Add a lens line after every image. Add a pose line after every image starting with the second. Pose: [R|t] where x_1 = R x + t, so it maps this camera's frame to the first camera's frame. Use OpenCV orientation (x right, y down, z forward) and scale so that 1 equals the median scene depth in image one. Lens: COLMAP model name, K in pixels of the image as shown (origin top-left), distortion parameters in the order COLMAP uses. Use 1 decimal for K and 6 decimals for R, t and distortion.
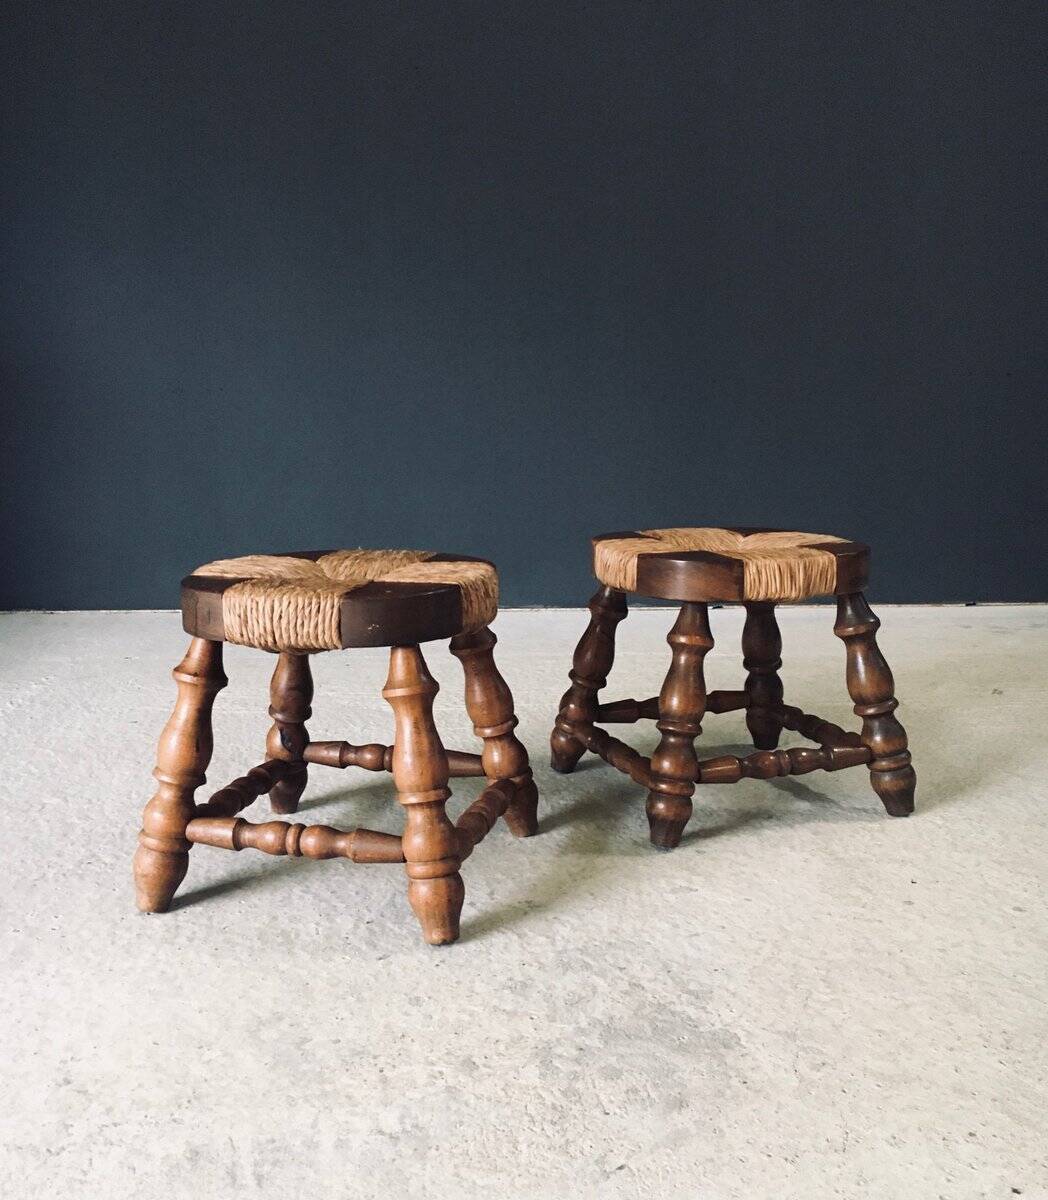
lens RADIAL K [[1270.4, 0, 521.2], [0, 1270.4, 605.1], [0, 0, 1]] dist [0.009607, 0.123500]
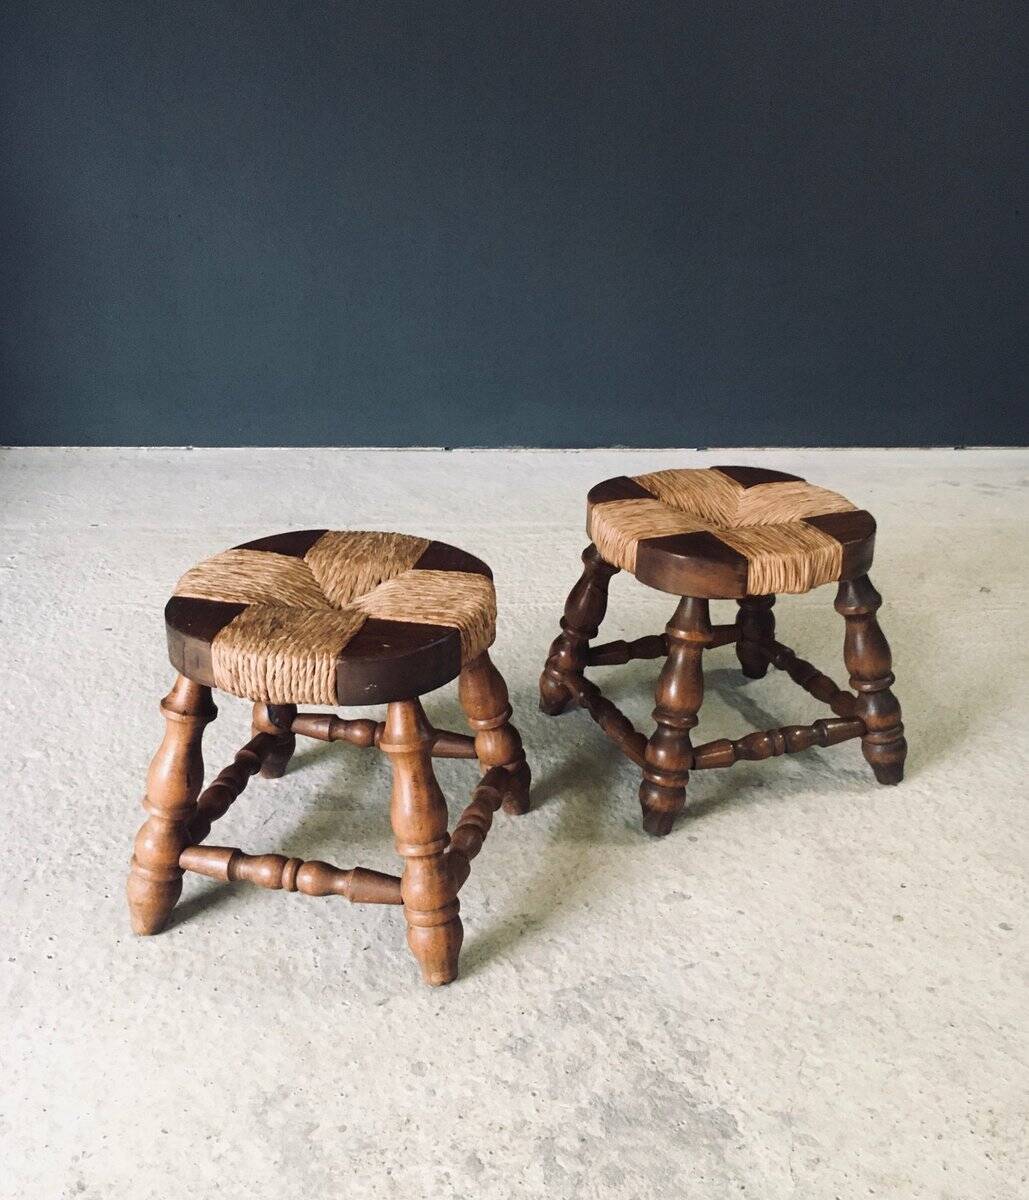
lens RADIAL K [[1281.8, 0, 521.6], [0, 1281.8, 529.4], [0, 0, 1]] dist [0.053857, -0.043548]
pose [[0.999458, 0.007429, 0.032086, -0.032647], [-0.013246, 0.982633, 0.185086, -0.268272], [-0.030154, -0.185411, 0.982198, 0.058402]]
